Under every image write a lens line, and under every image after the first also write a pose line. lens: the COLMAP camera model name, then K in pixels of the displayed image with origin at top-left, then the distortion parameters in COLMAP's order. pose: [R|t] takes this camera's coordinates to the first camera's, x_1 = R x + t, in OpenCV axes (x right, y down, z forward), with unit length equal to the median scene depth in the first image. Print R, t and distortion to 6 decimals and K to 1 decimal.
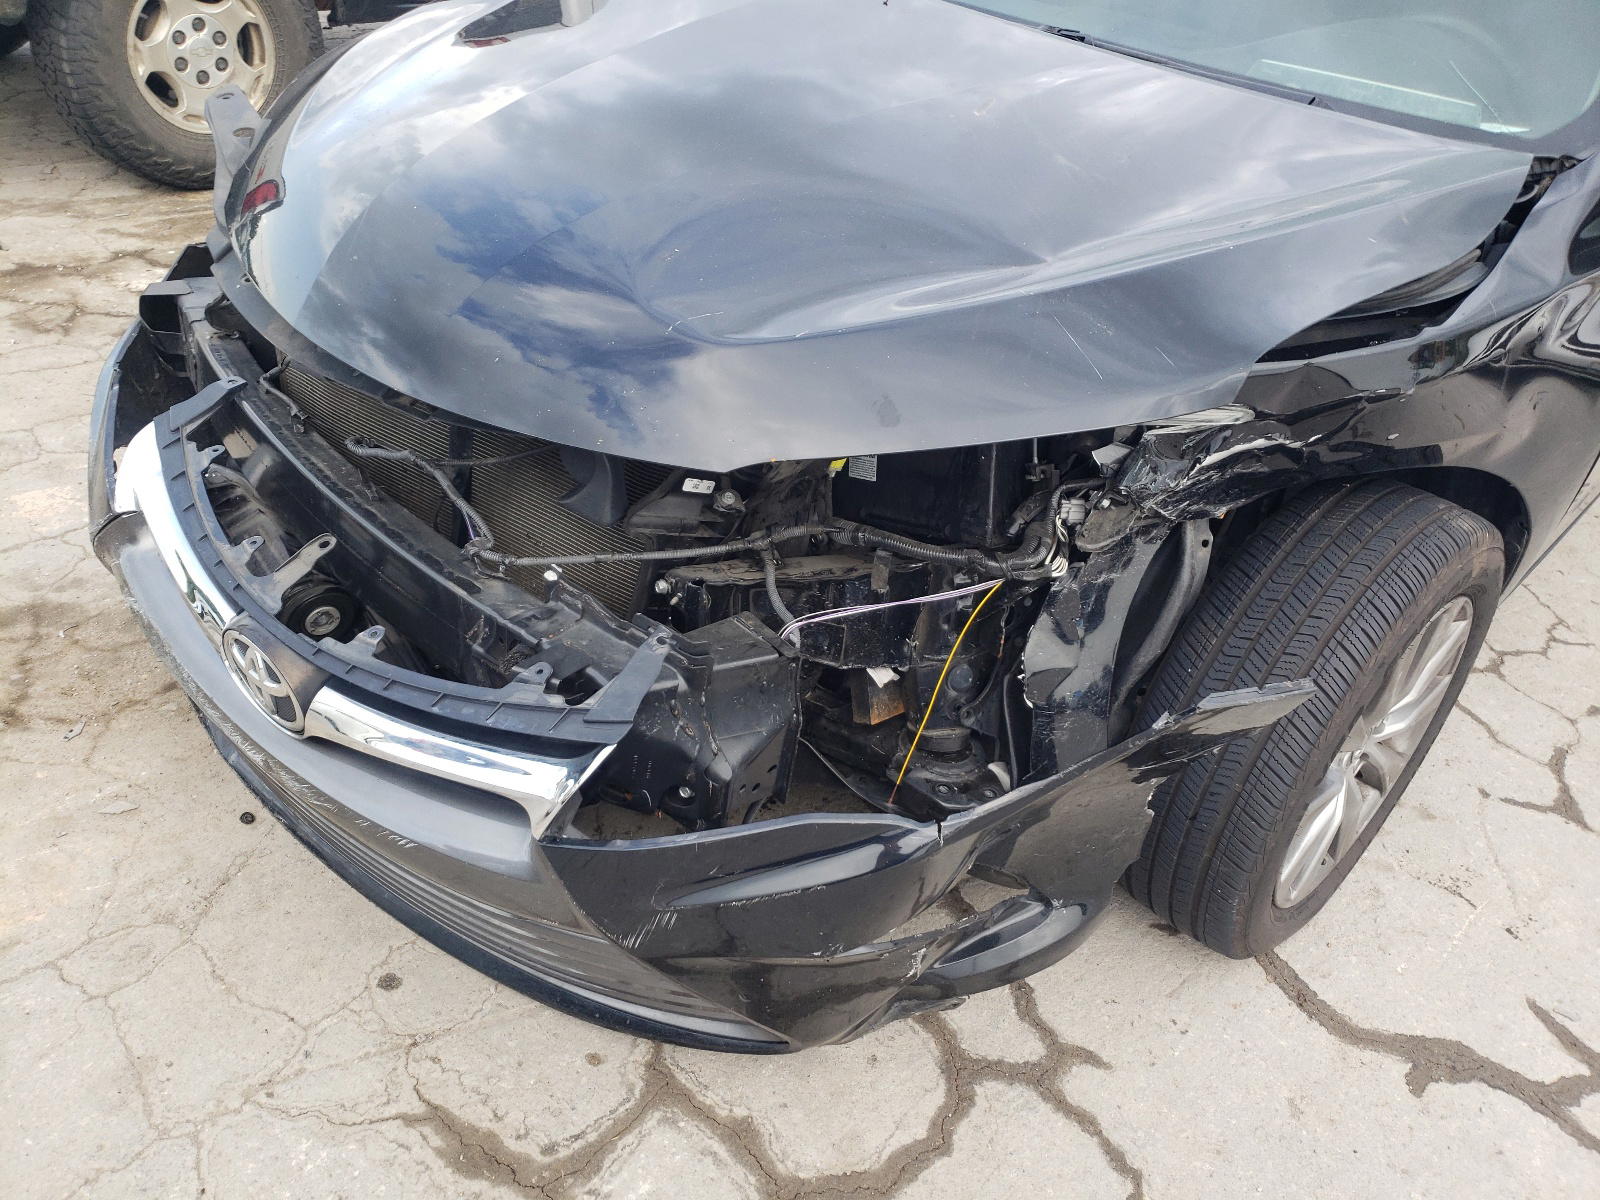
lens RADIAL K [[1248.3, 0, 788.9], [0, 1248.3, 605.6], [0, 0, 1]] dist [0.015240, 0.003598]
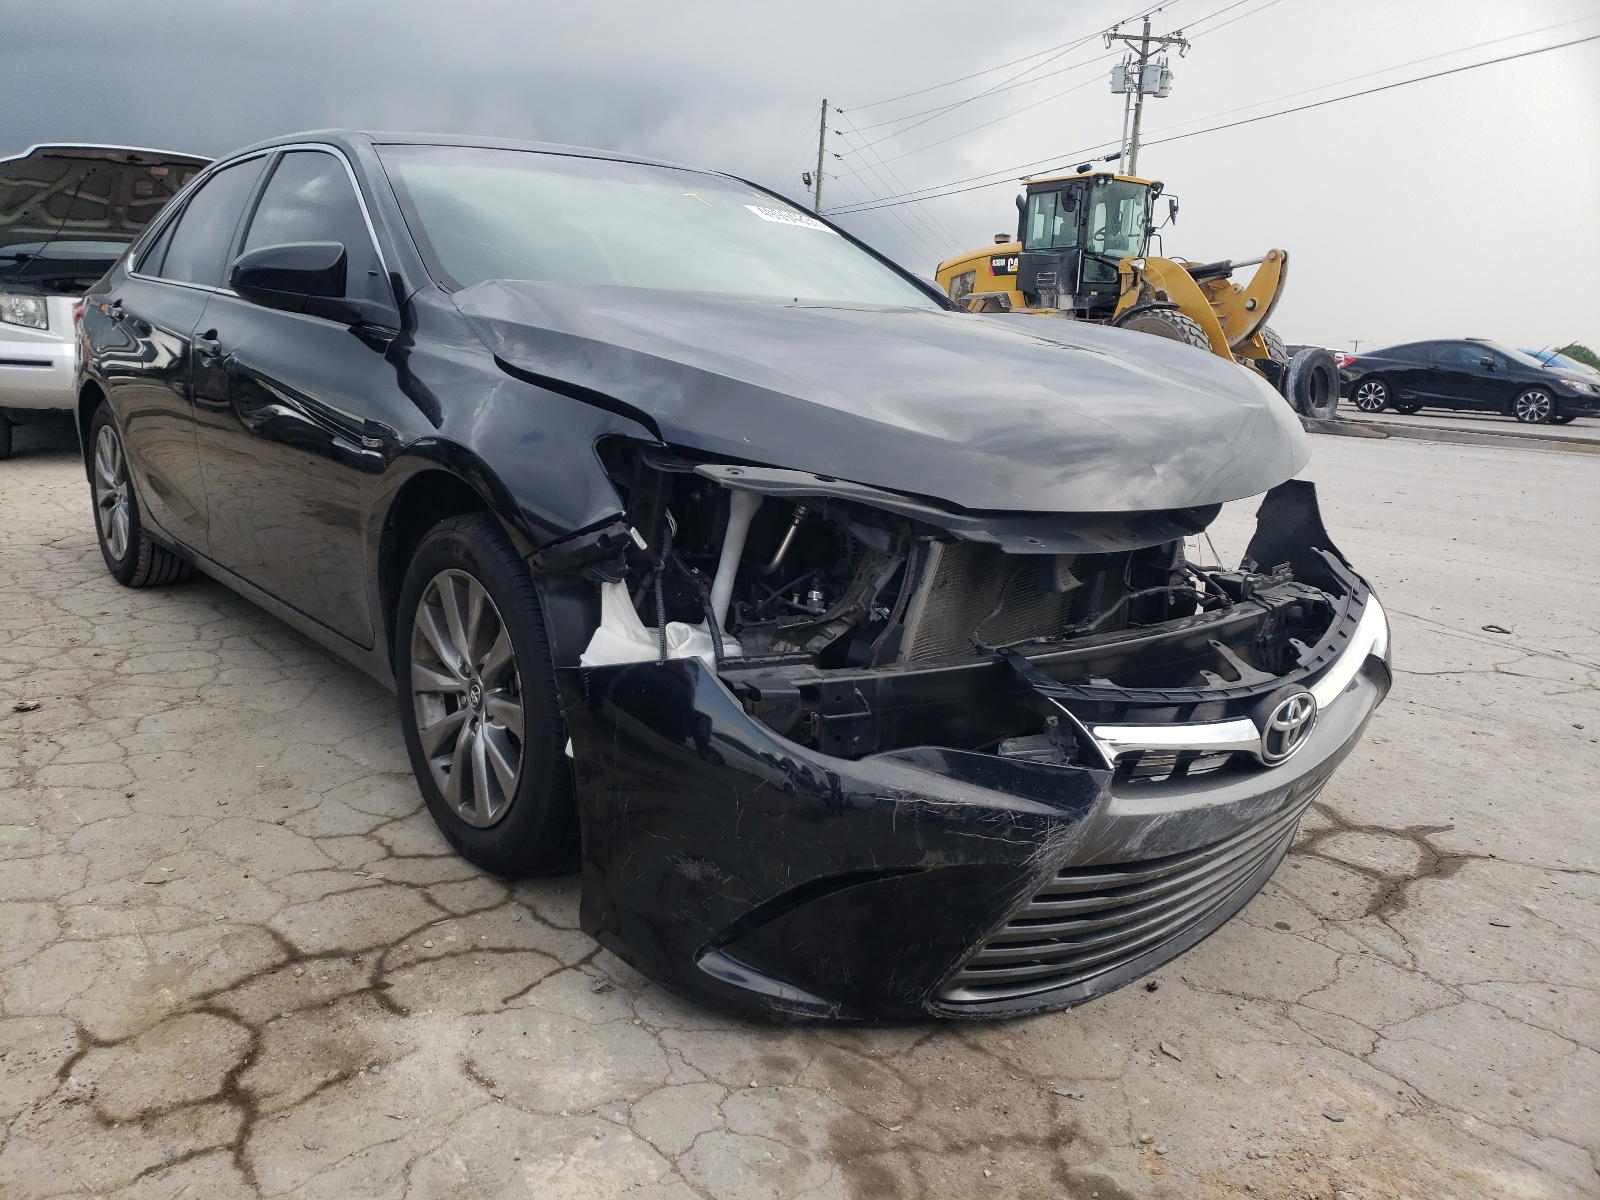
lens RADIAL K [[1188.2, 0, 800.0], [0, 1188.2, 600.0], [0, 0, 1]] dist [0.007504, 0.003856]
pose [[0.169880, -0.350697, 0.920952, -1.488761], [0.549755, 0.809327, 0.206782, -0.555675], [-0.817869, 0.471170, 0.330286, 0.827570]]
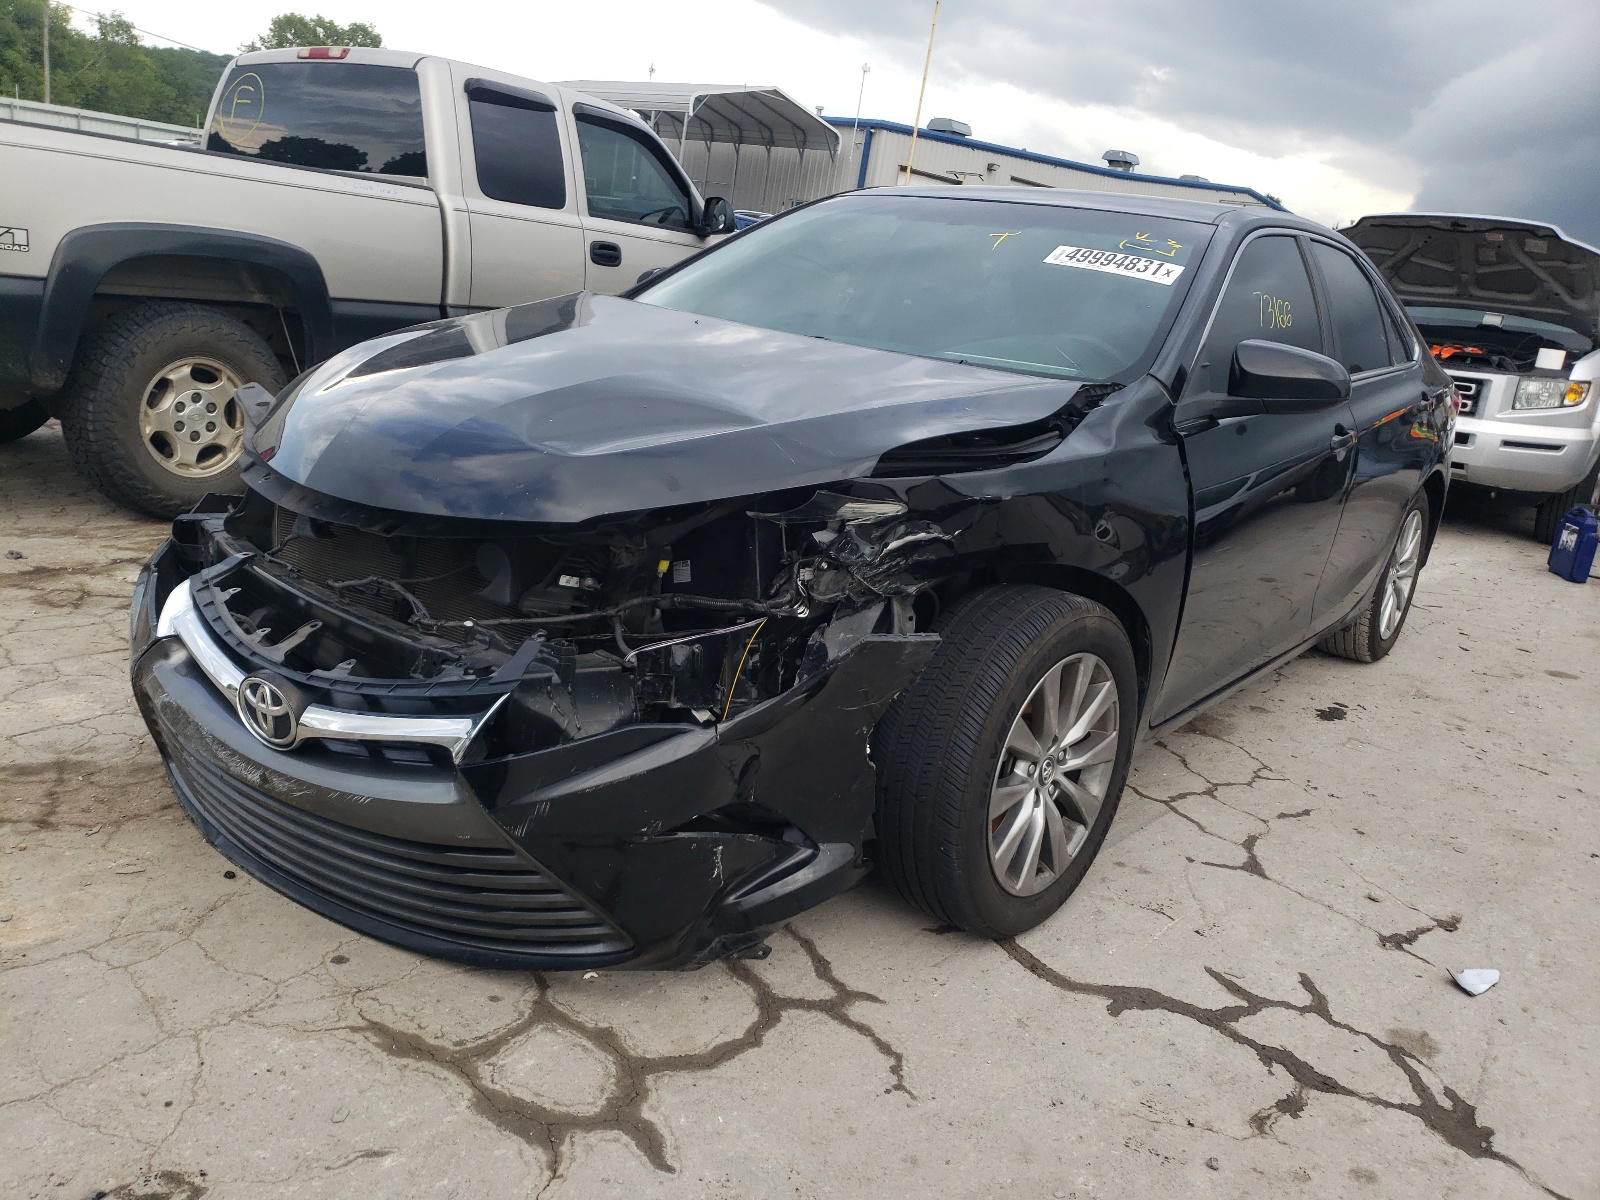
lens RADIAL K [[1248.3, 0, 788.9], [0, 1248.3, 605.6], [0, 0, 1]] dist [0.015240, 0.003598]
pose [[0.996546, -0.042004, 0.071638, 0.078256], [0.062197, 0.949122, -0.308706, 0.381797], [-0.055027, 0.312096, 0.948456, -0.408652]]
